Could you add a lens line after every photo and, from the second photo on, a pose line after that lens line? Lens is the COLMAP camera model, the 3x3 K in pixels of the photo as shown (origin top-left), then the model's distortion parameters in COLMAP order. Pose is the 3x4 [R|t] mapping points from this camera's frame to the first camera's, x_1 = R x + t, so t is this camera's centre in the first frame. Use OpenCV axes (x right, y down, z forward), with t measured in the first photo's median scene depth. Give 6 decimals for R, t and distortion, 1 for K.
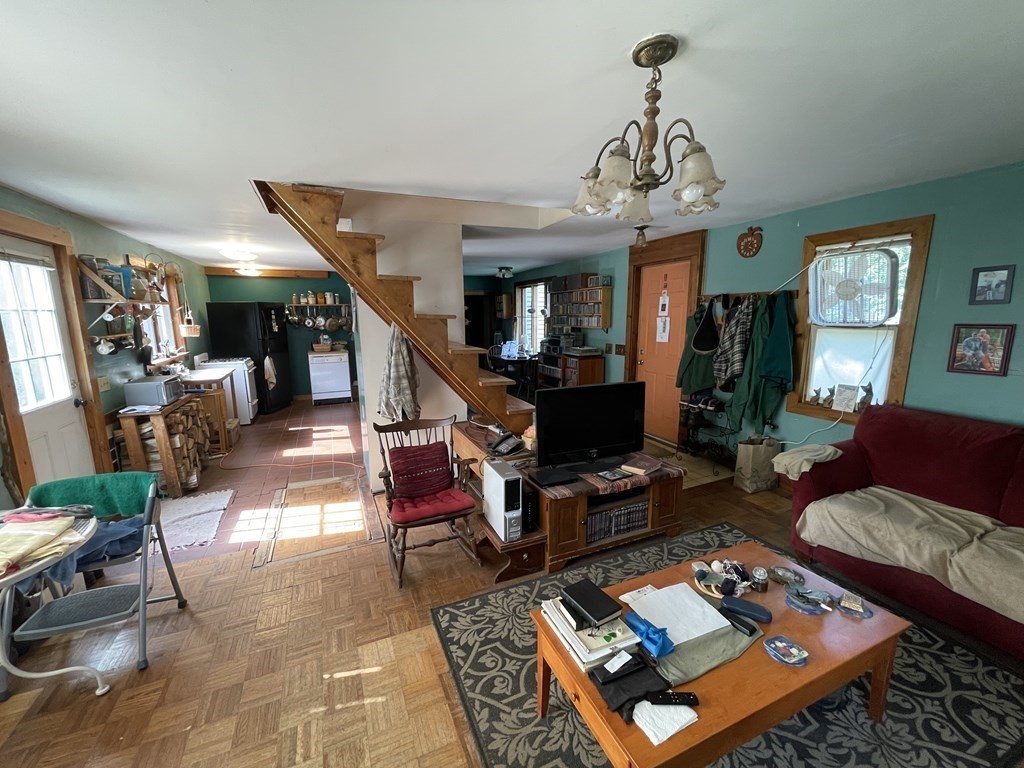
lens RADIAL K [[411.8, 0, 506.2], [0, 411.8, 385.6], [0, 0, 1]] dist [-0.000647, -0.000048]
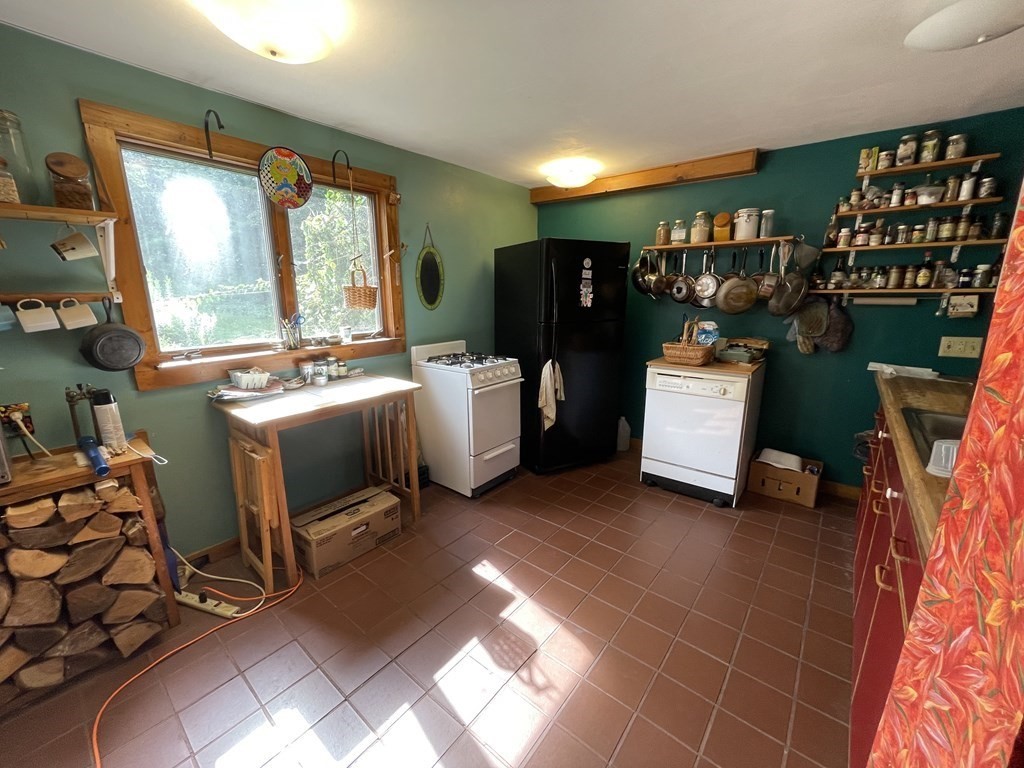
lens RADIAL K [[411.8, 0, 510.4], [0, 411.8, 383.1], [0, 0, 1]] dist [-0.000647, -0.000048]
pose [[0.452806, 0.202761, -0.868248, -0.178054], [-0.154133, 0.976939, 0.147761, -0.097179], [0.878185, 0.066919, 0.473616, 0.674935]]
